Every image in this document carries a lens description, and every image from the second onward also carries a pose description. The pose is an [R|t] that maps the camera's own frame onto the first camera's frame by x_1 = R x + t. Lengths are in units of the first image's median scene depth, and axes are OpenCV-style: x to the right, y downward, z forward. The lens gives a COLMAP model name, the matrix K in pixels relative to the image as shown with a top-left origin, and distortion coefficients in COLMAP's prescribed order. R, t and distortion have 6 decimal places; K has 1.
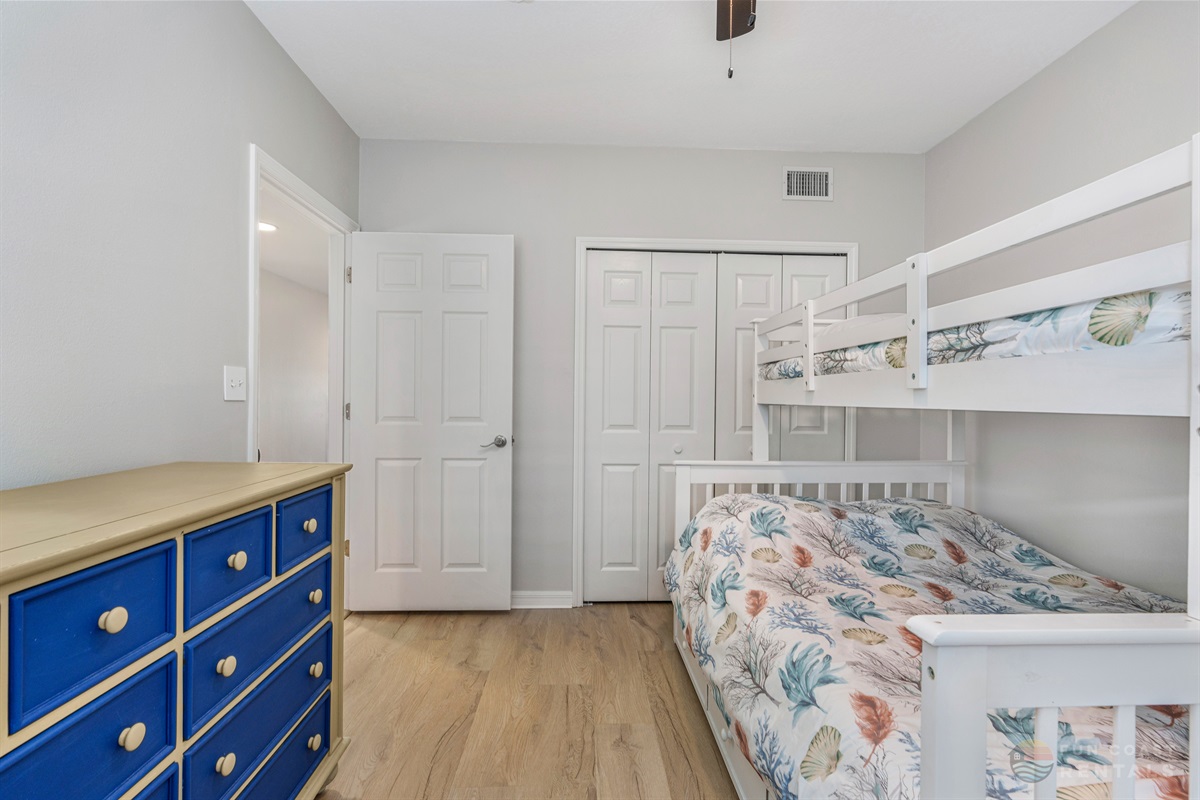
lens RADIAL K [[539.5, 0, 601.2], [0, 539.5, 394.8], [0, 0, 1]] dist [-0.001058, 0.000062]
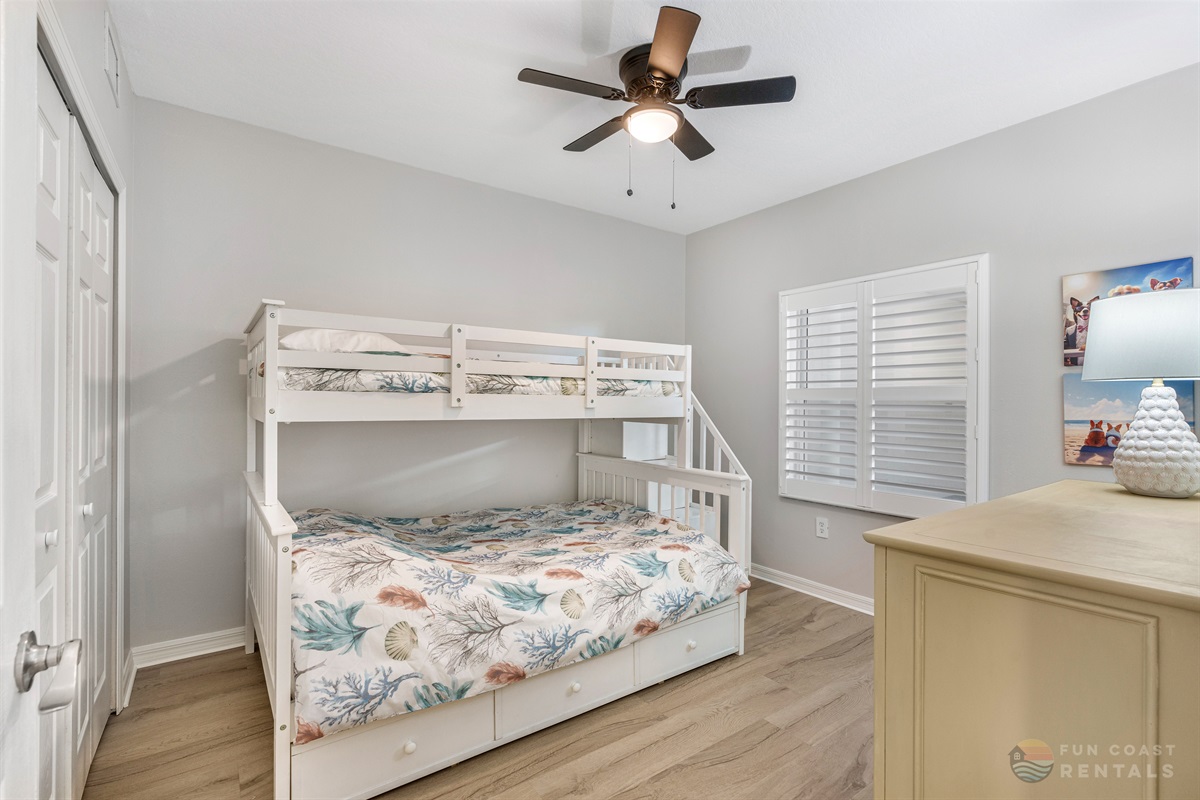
lens RADIAL K [[548.4, 0, 597.8], [0, 548.4, 399.9], [0, 0, 1]] dist [-0.002658, 0.000292]
pose [[-0.537549, -0.009045, 0.843184, -0.960281], [-0.017678, 0.999844, -0.000545, -0.035233], [-0.843047, -0.015199, -0.537625, 1.850409]]
